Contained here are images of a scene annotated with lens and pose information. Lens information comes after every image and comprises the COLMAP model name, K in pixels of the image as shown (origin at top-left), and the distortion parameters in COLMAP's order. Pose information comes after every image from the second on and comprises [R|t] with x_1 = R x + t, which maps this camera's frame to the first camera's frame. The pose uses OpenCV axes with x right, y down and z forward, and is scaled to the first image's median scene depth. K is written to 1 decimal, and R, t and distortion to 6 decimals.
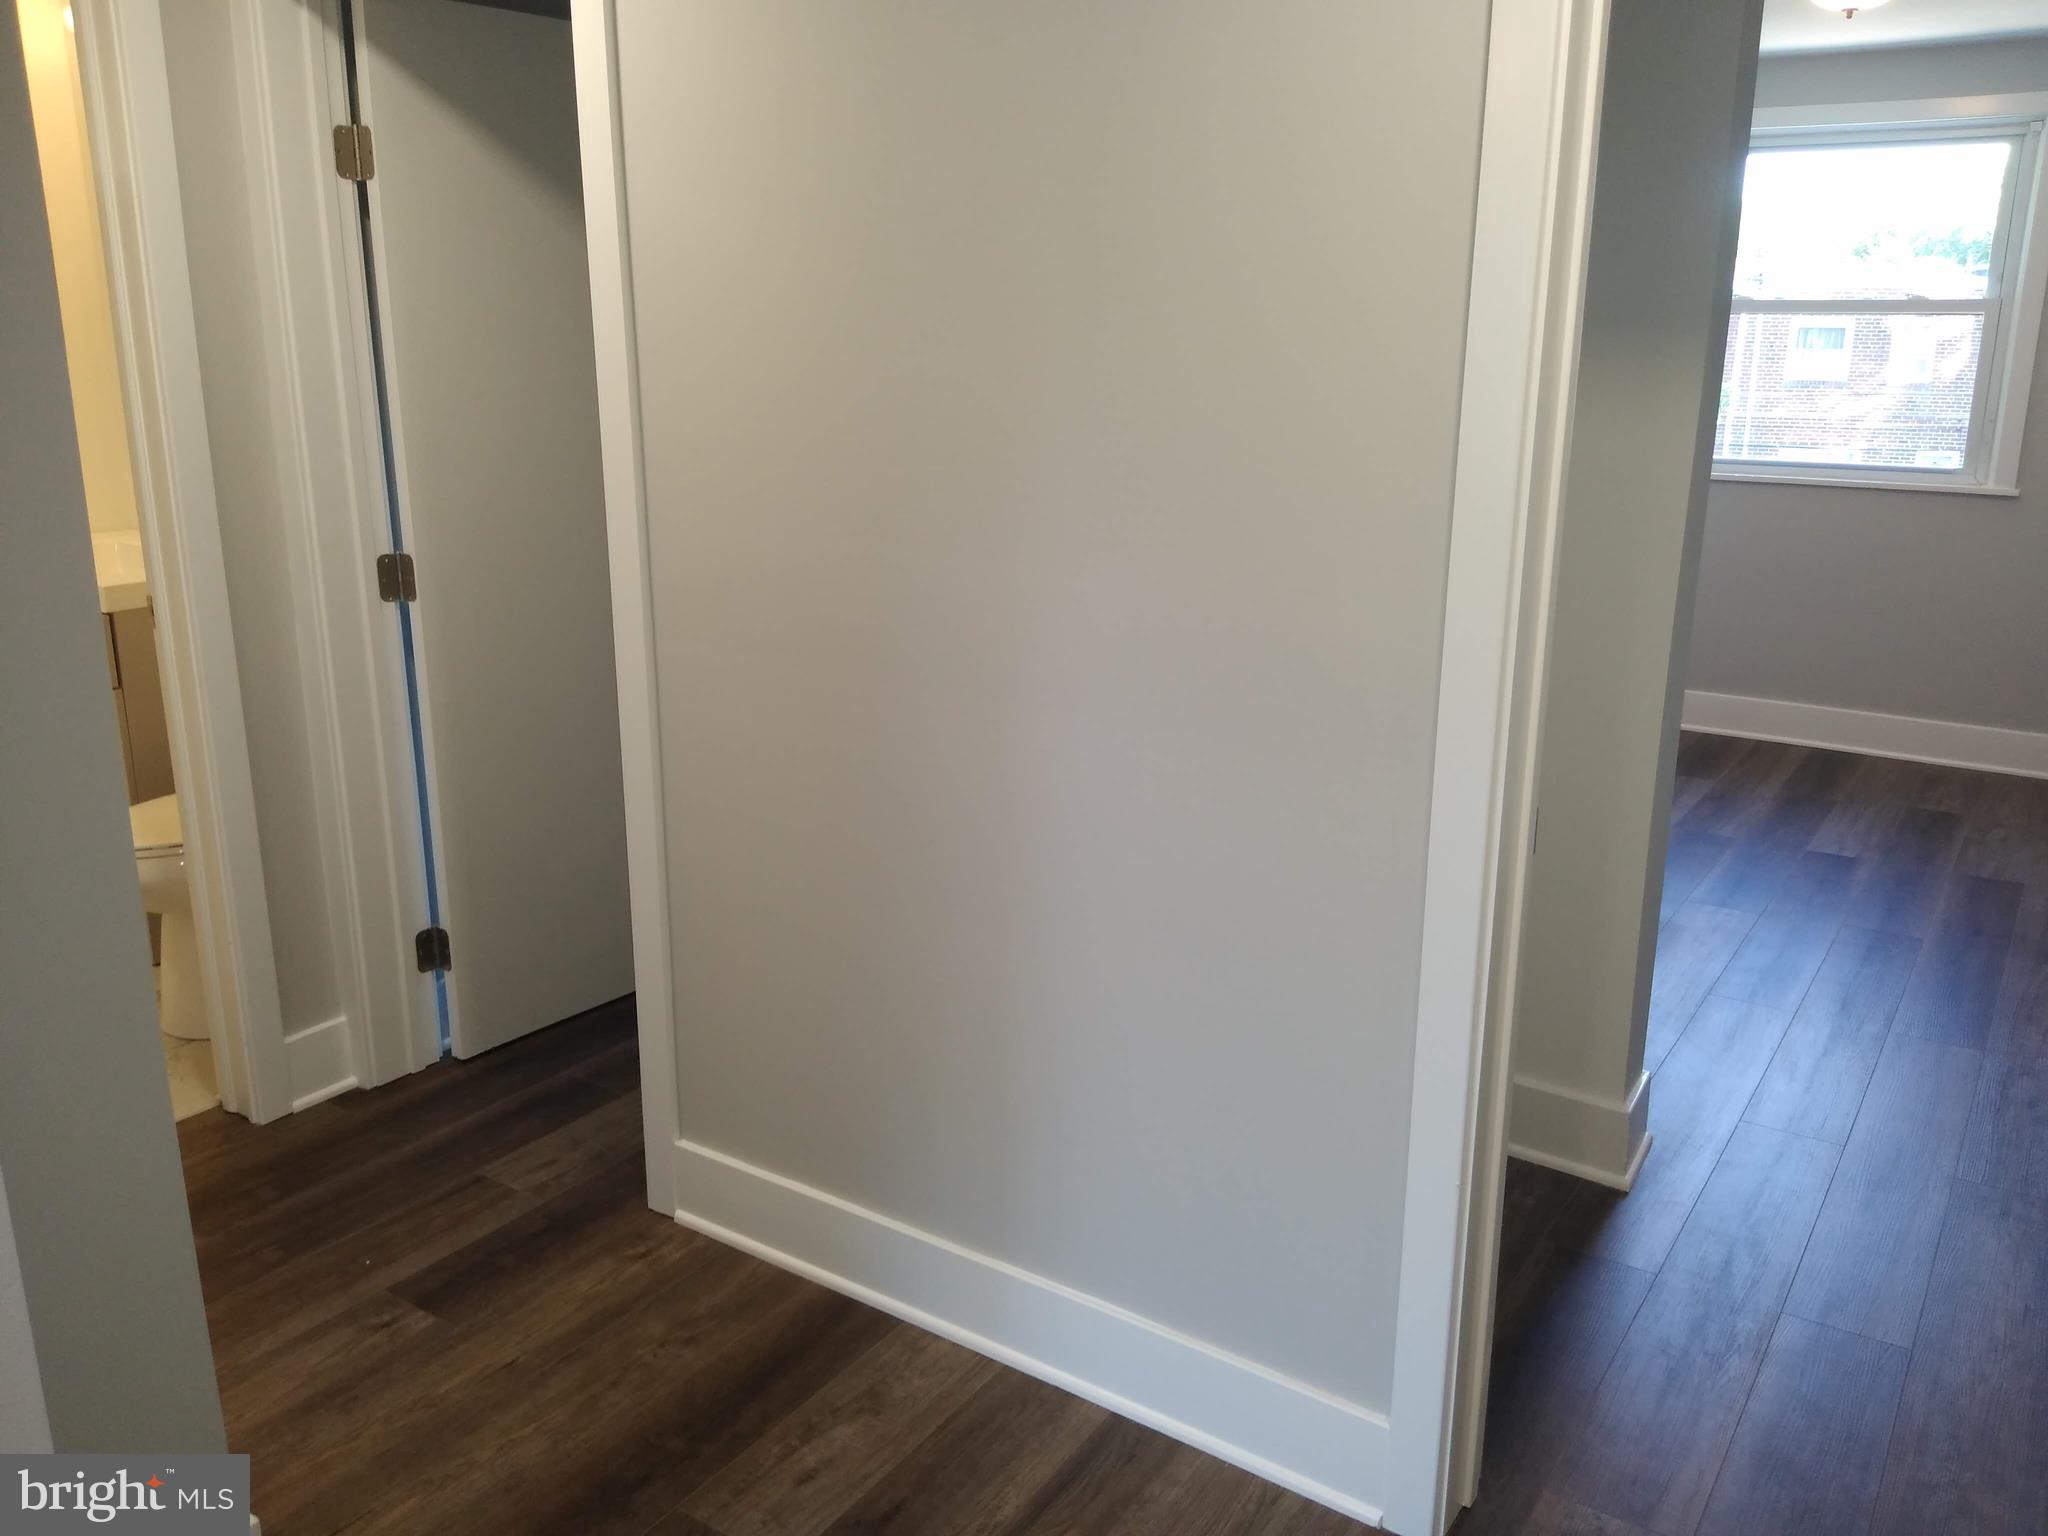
lens RADIAL K [[1591.4, 0, 1028.0], [0, 1591.4, 758.2], [0, 0, 1]] dist [0.090902, -0.150935]
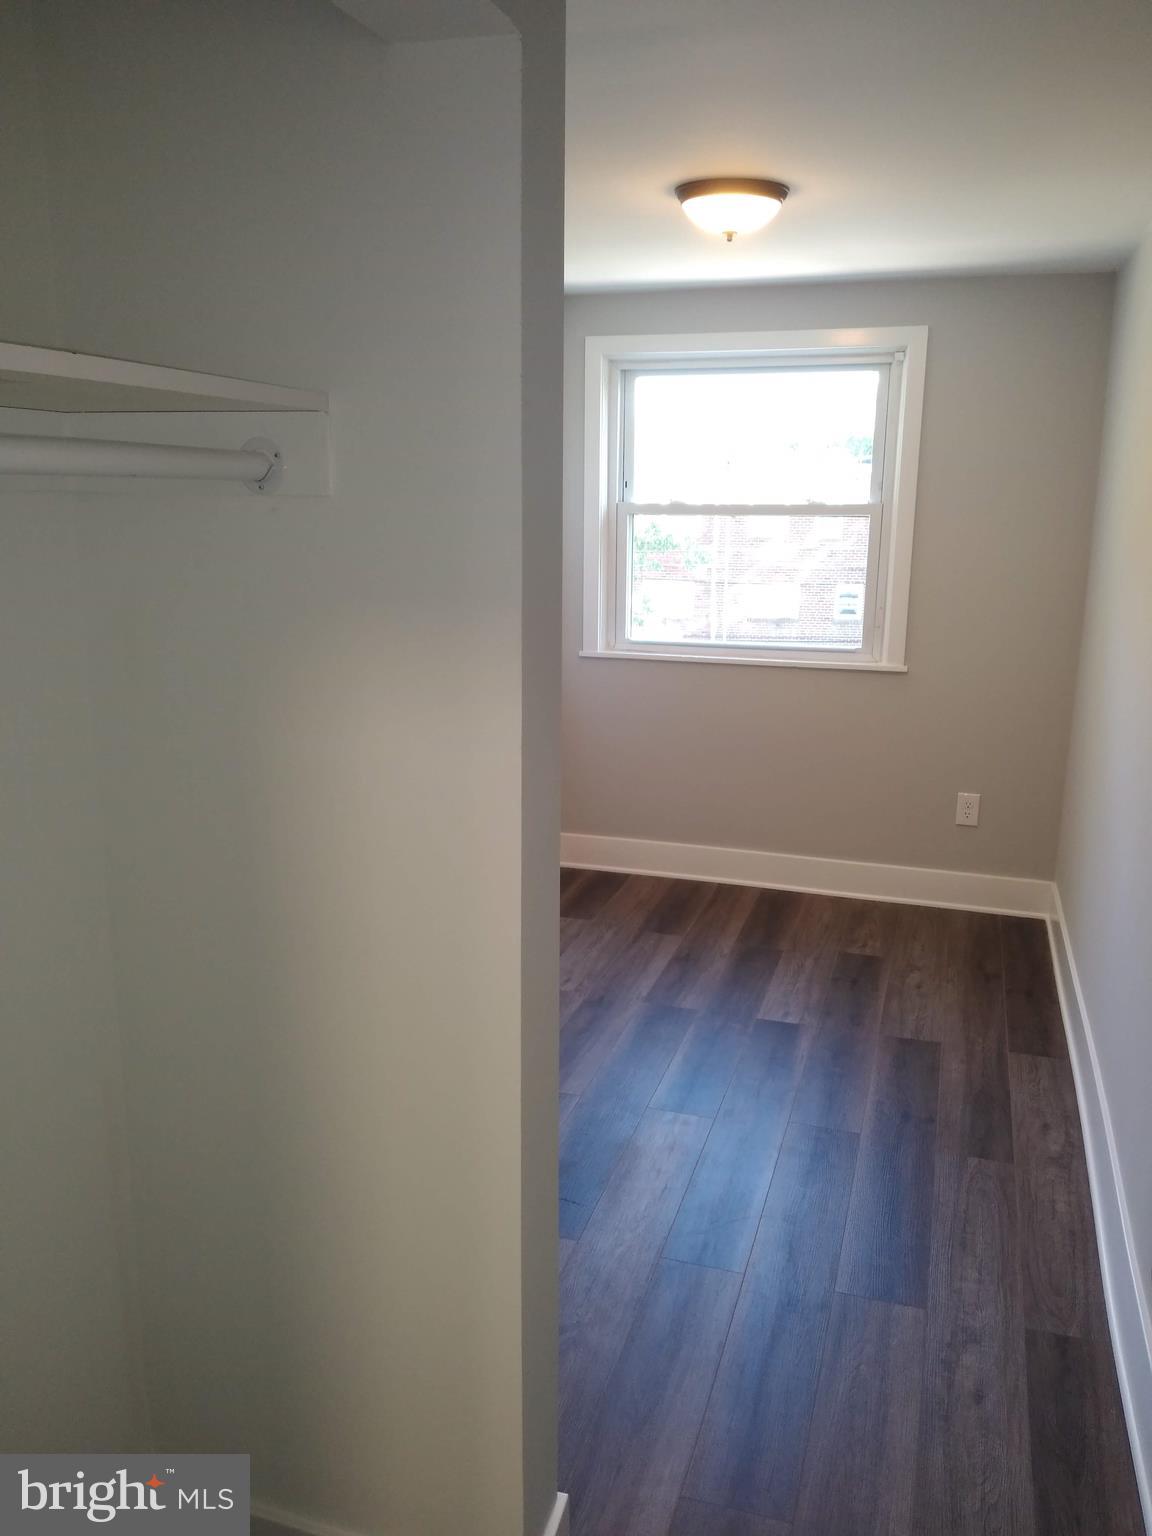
lens RADIAL K [[1193.5, 0, 576.0], [0, 1193.5, 768.0], [0, 0, 1]] dist [0.090902, -0.150935]
pose [[0.959552, -0.059049, 0.275269, 0.144303], [0.068473, 0.997346, -0.024743, -0.090617], [-0.273078, 0.042590, 0.961049, 0.236601]]
